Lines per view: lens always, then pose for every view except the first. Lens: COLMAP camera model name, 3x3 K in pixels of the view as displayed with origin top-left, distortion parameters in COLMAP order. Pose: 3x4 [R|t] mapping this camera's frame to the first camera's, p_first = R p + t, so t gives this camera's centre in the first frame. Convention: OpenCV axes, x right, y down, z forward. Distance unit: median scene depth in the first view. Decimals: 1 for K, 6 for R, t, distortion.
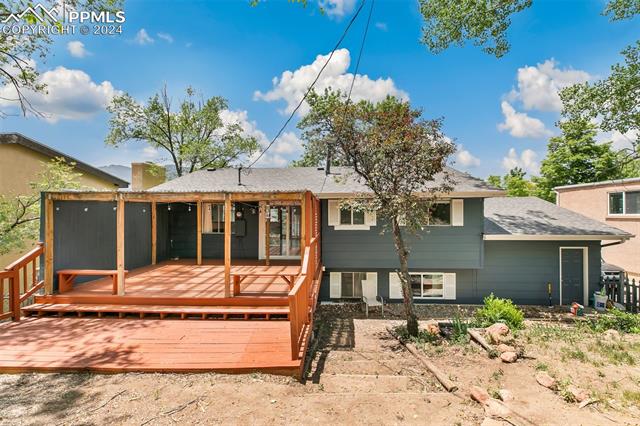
lens RADIAL K [[286.6, 0, 318.5], [0, 286.6, 212.6], [0, 0, 1]] dist [0.001821, 0.000395]
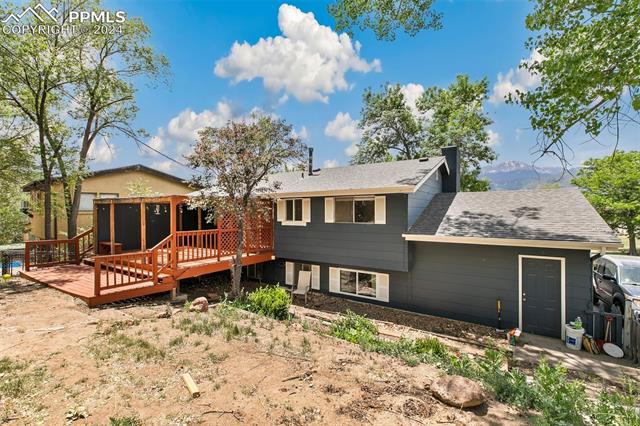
lens RADIAL K [[286.6, 0, 318.5], [0, 286.6, 212.6], [0, 0, 1]] dist [0.001821, 0.000395]
pose [[0.864509, 0.003271, -0.502606, 0.786551], [-0.002857, 0.999995, 0.001593, 0.007635], [0.502609, 0.000059, 0.864514, 0.073564]]
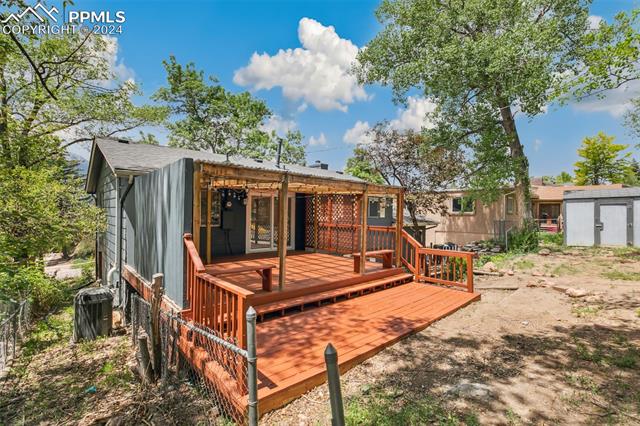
lens RADIAL K [[286.6, 0, 318.5], [0, 286.6, 212.6], [0, 0, 1]] dist [0.001821, 0.000395]
pose [[0.718319, 0.012119, 0.695609, -0.781312], [-0.024268, 0.999676, 0.007644, 0.015148], [-0.695291, -0.022372, 0.718380, 0.163952]]
